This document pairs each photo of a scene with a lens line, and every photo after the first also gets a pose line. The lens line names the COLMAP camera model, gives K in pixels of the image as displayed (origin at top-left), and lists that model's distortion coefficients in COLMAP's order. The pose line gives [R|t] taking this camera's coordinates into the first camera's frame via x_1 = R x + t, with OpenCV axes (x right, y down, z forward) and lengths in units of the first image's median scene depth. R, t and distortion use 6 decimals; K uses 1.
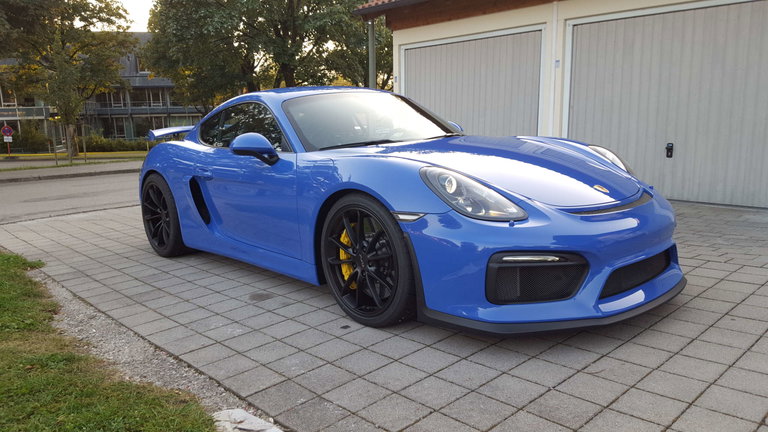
lens RADIAL K [[554.3, 0, 396.9], [0, 554.3, 215.6], [0, 0, 1]] dist [0.069230, -0.058414]
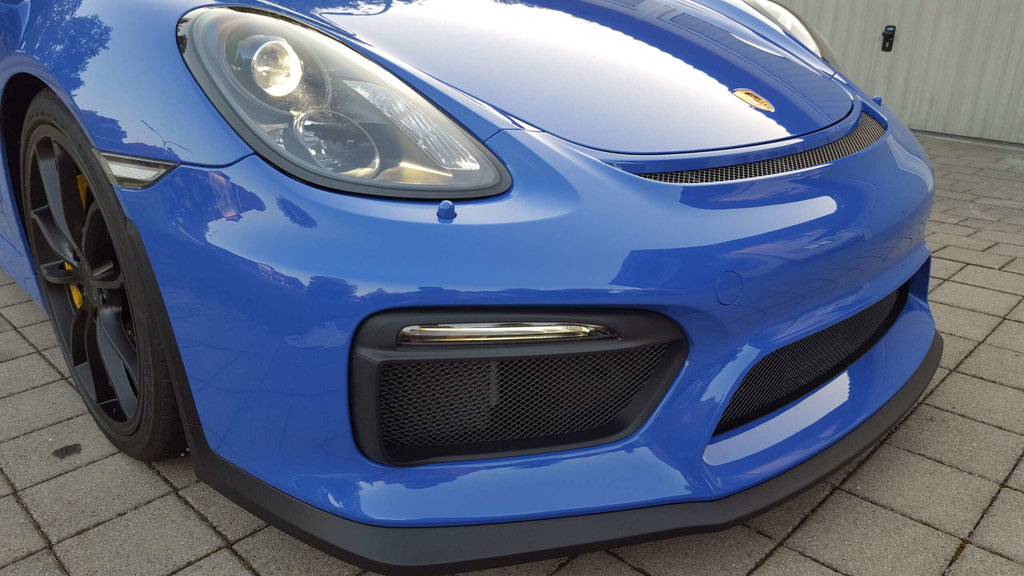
lens RADIAL K [[758.4, 0, 512.7], [0, 758.4, 272.4], [0, 0, 1]] dist [0.079497, -0.140910]
pose [[0.999028, 0.021235, 0.038639, 0.195485], [-0.027759, 0.983813, 0.177033, -0.022608], [-0.034254, -0.177934, 0.983446, 0.508537]]
